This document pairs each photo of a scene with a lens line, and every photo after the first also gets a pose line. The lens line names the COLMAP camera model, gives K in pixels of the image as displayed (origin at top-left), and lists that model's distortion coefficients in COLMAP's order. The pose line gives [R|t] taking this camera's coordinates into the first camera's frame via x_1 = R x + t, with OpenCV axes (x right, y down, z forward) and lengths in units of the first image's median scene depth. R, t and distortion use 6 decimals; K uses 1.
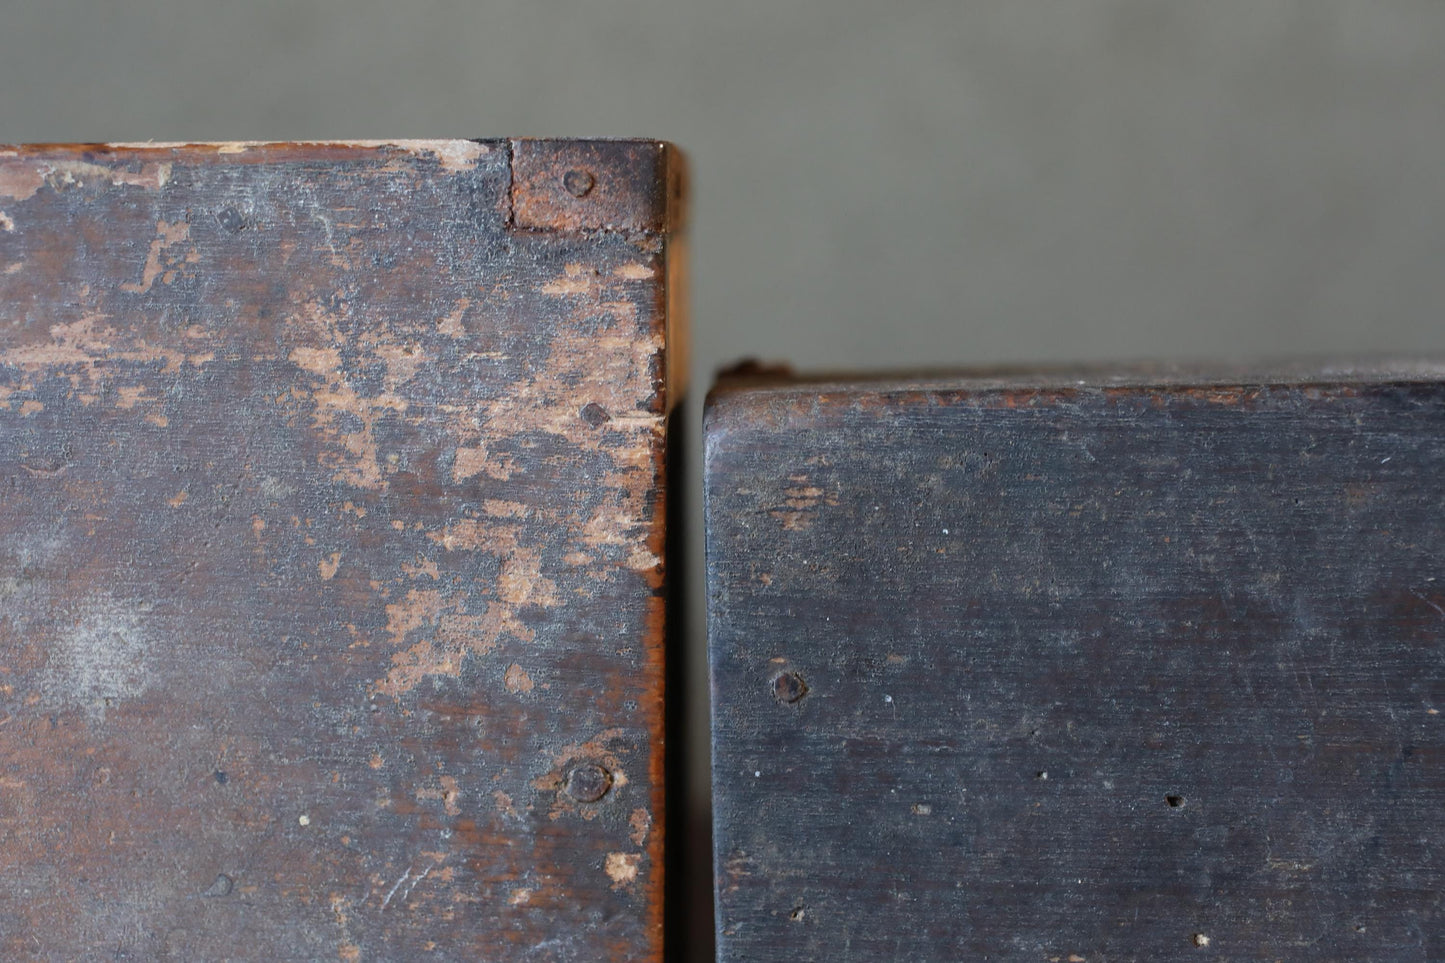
lens RADIAL K [[2290.2, 0, 730.9], [0, 2290.2, 484.3], [0, 0, 1]] dist [0.004220, 0.000000]
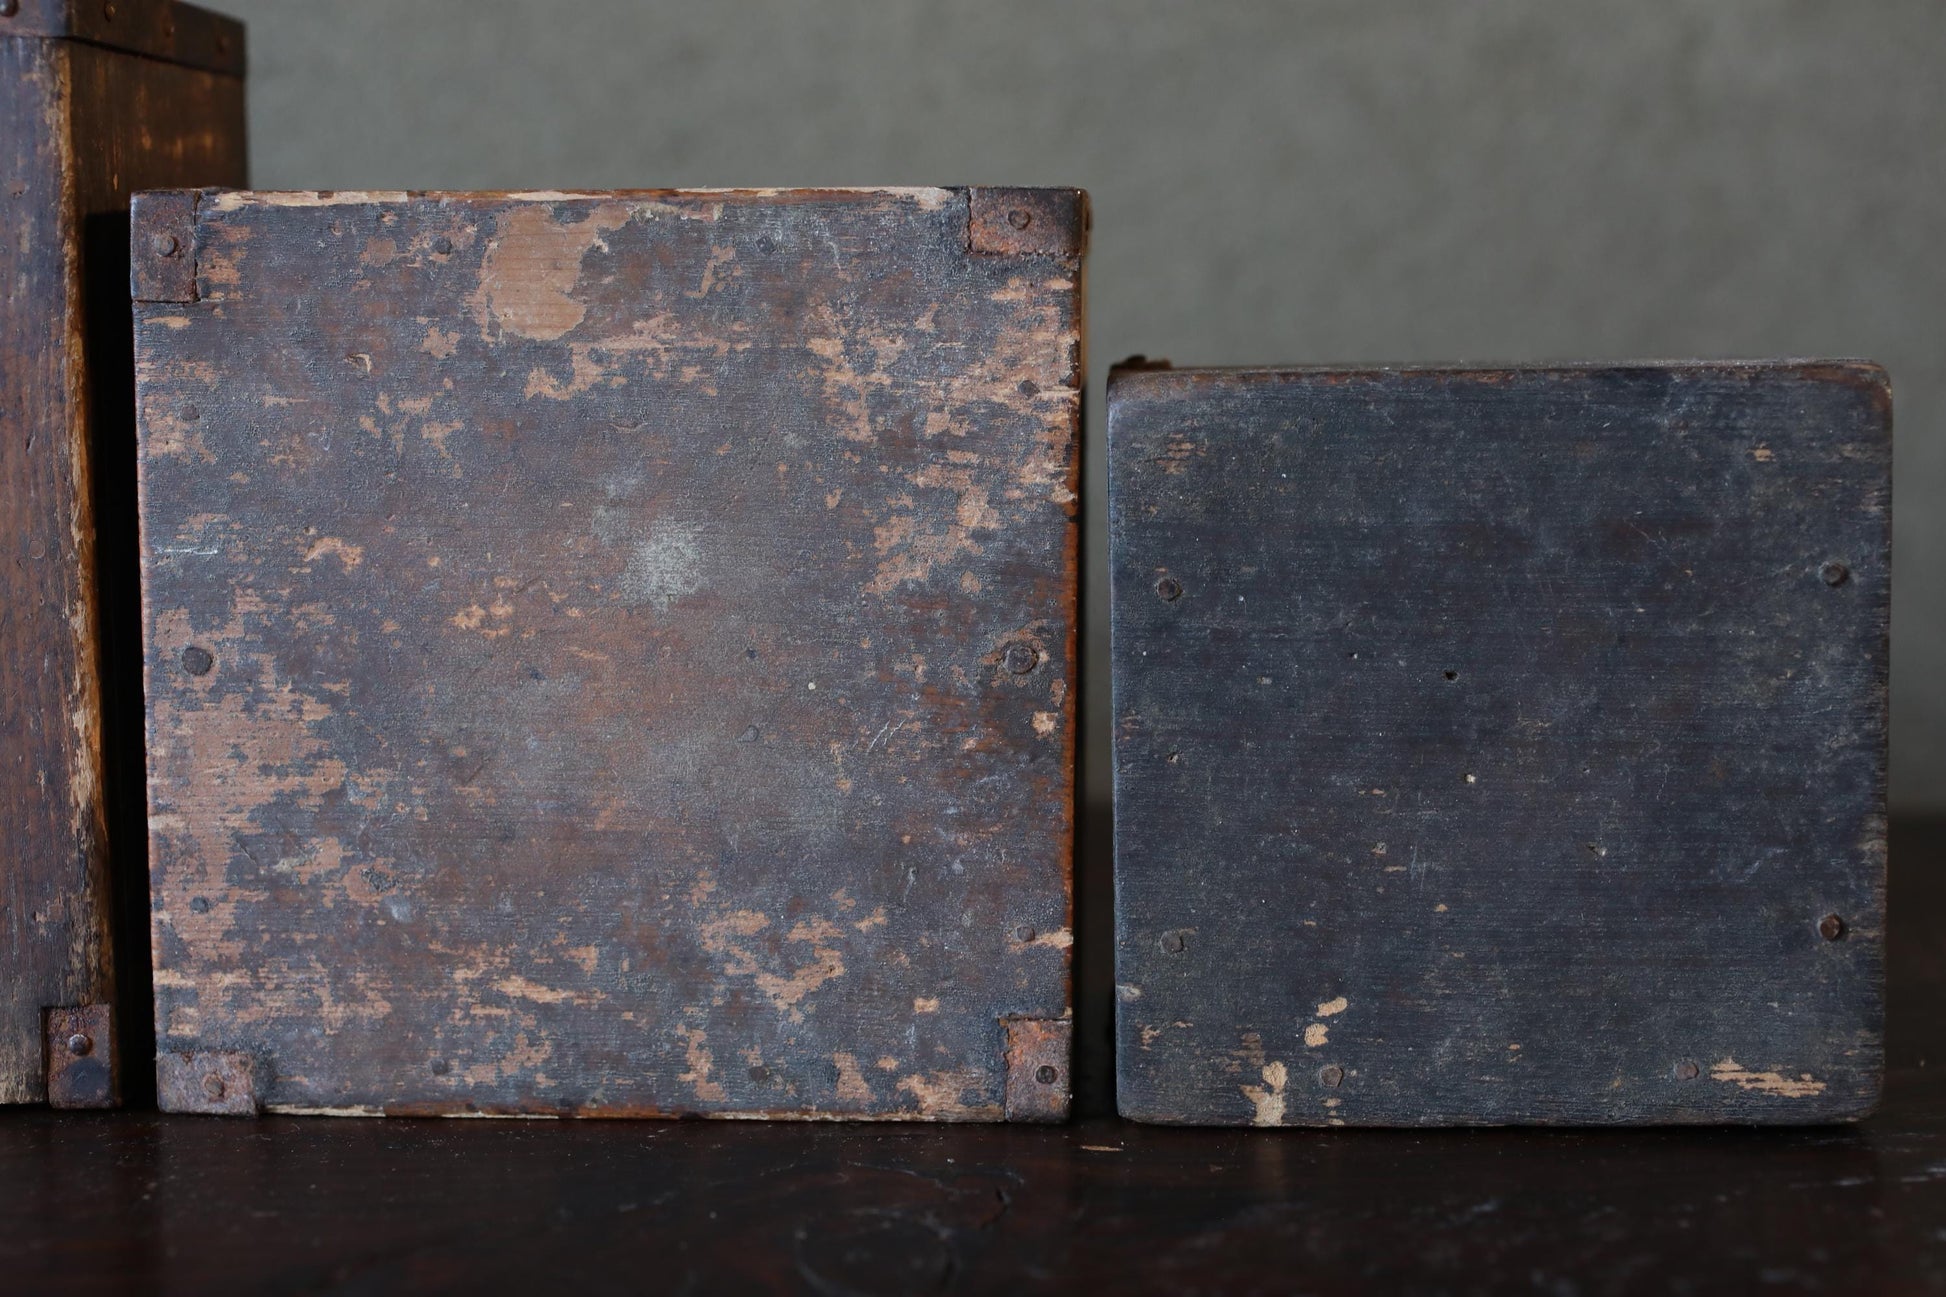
lens RADIAL K [[3084.3, 0, 984.2], [0, 3084.3, 660.3], [0, 0, 1]] dist [0.004220, 0.000000]
pose [[0.999542, 0.008309, -0.029103, -0.030606], [-0.007579, 0.999656, 0.025101, 0.085536], [0.029302, -0.024869, 0.999261, -0.845684]]
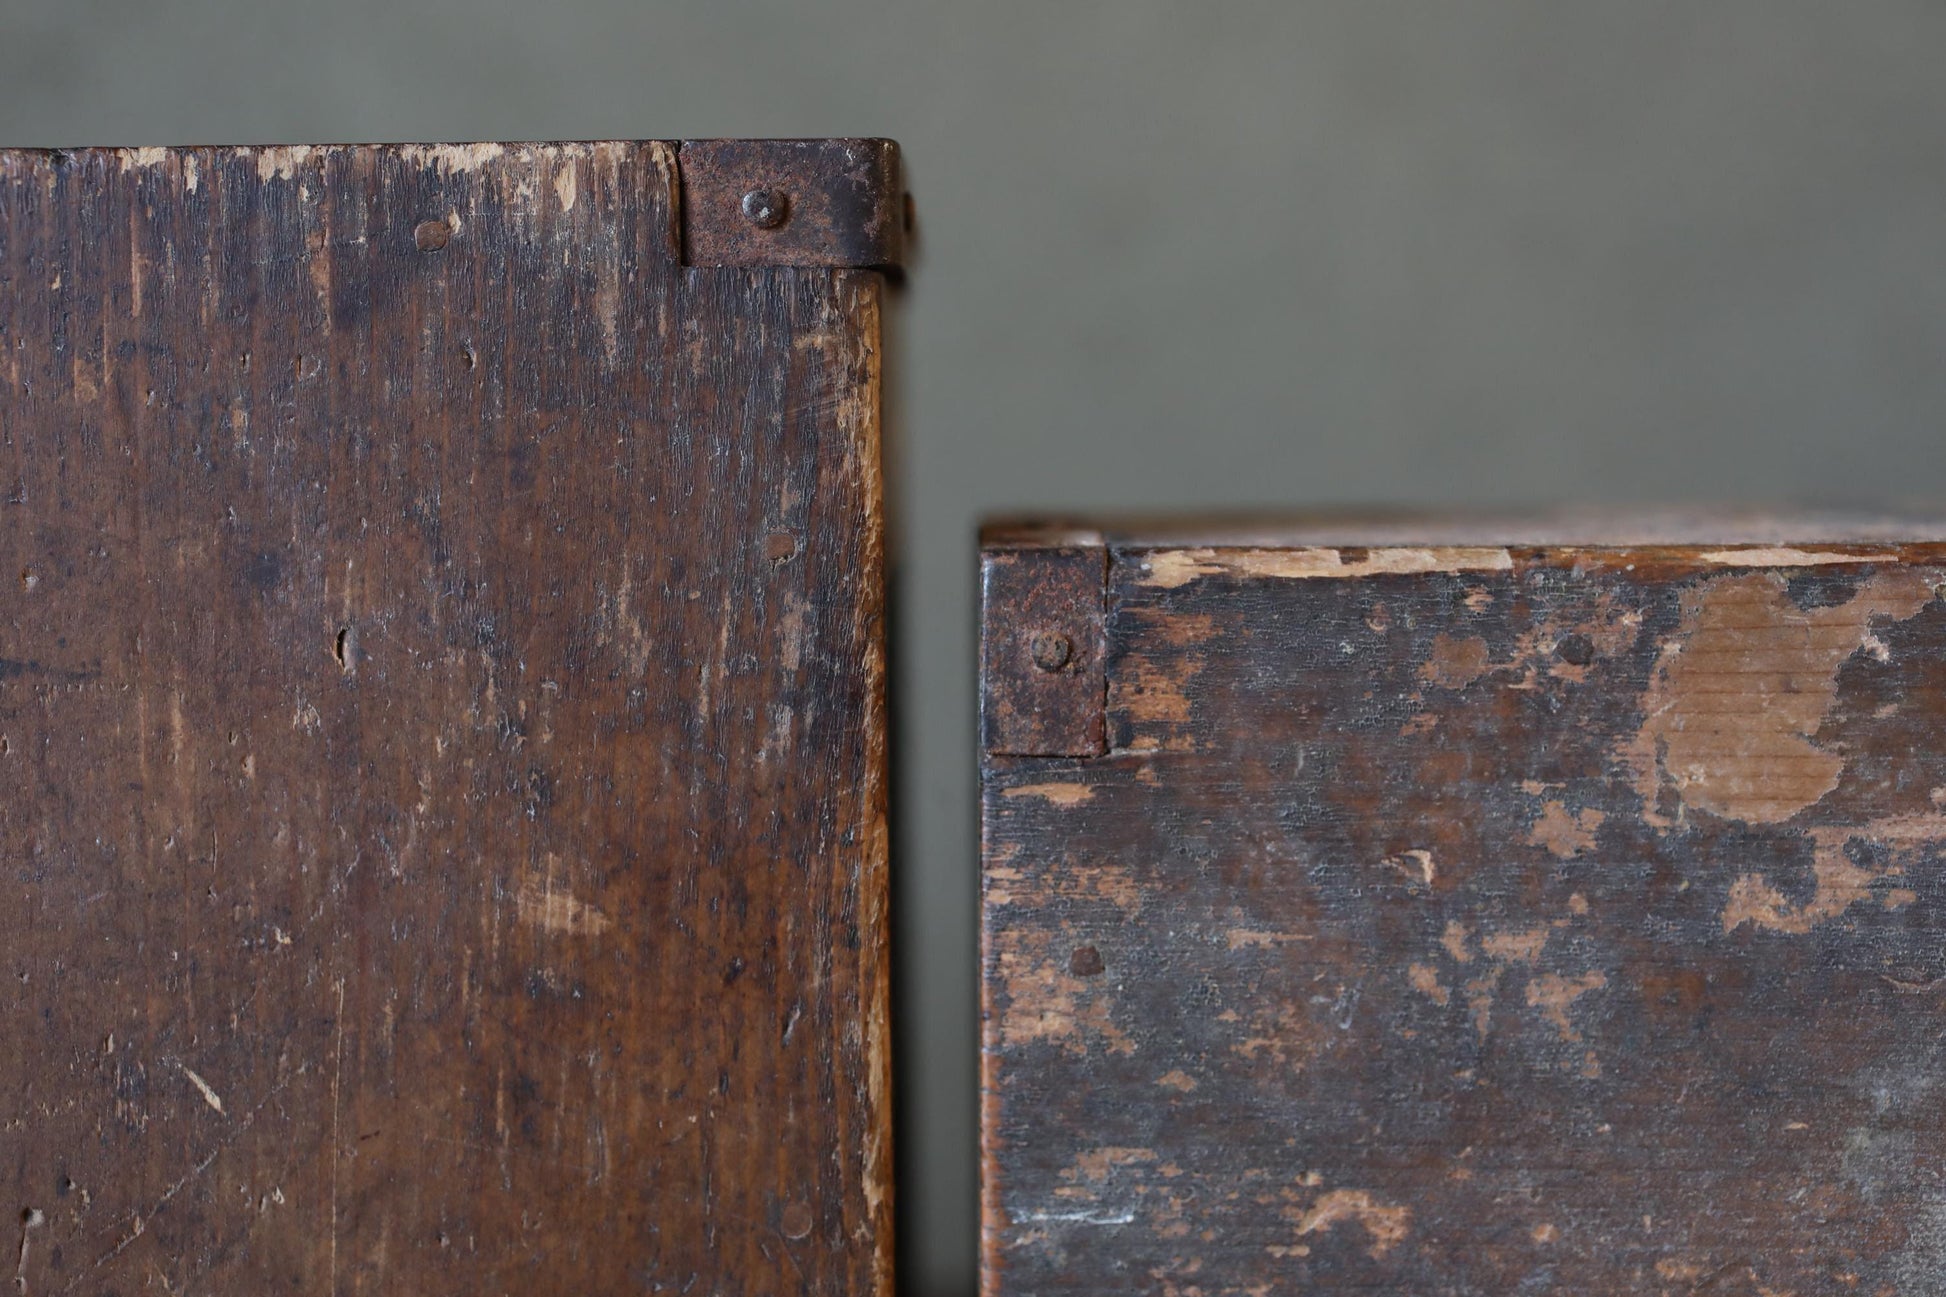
lens RADIAL K [[3084.3, 0, 954.9], [0, 3084.3, 632.7], [0, 0, 1]] dist [0.004220, 0.000000]
pose [[0.999615, -0.002062, 0.027652, -0.636610], [0.002792, 0.999648, -0.026386, -0.093567], [-0.027588, 0.026453, 0.999269, 0.012872]]
